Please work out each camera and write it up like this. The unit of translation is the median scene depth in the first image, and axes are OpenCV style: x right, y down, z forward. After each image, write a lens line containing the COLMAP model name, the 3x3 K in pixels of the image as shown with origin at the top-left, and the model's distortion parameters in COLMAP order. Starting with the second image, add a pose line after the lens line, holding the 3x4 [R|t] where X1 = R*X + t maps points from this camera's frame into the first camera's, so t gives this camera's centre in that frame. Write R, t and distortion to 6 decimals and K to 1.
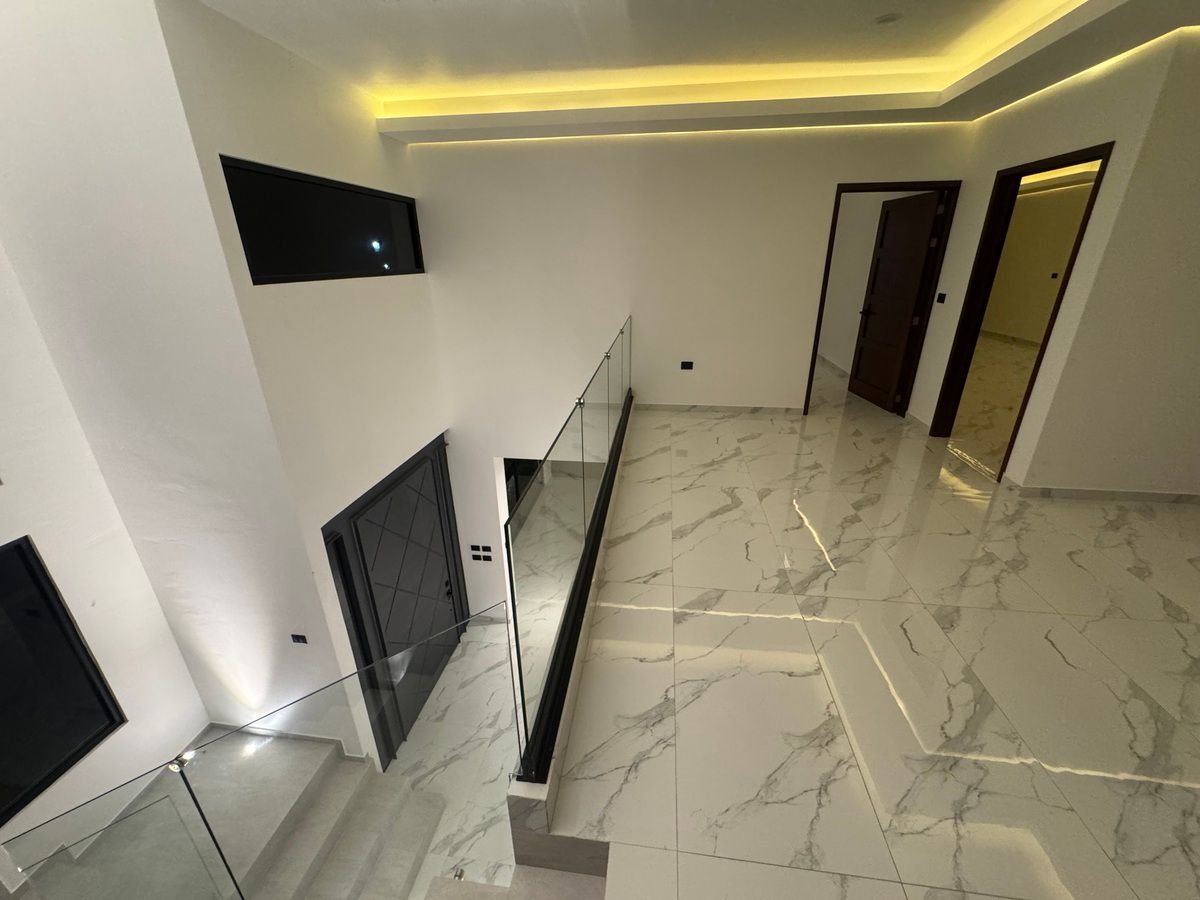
lens RADIAL K [[478.8, 0, 601.1], [0, 478.8, 451.7], [0, 0, 1]] dist [-0.002552, 0.000055]
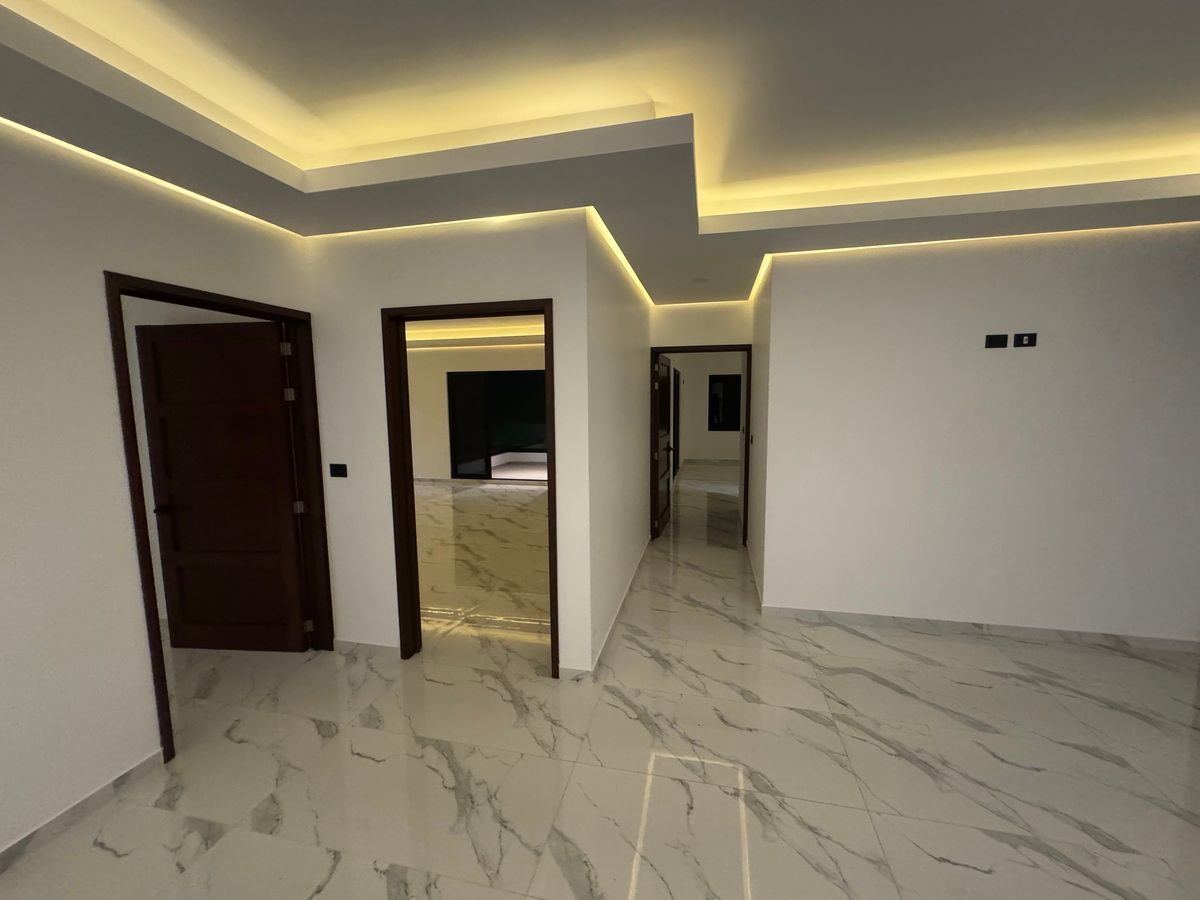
lens RADIAL K [[478.8, 0, 601.9], [0, 478.8, 448.0], [0, 0, 1]] dist [-0.002552, 0.000055]
pose [[0.094990, -0.098051, 0.990638, 0.087064], [0.383630, 0.921880, 0.054460, -0.284631], [-0.918589, 0.374865, 0.125185, 0.650492]]
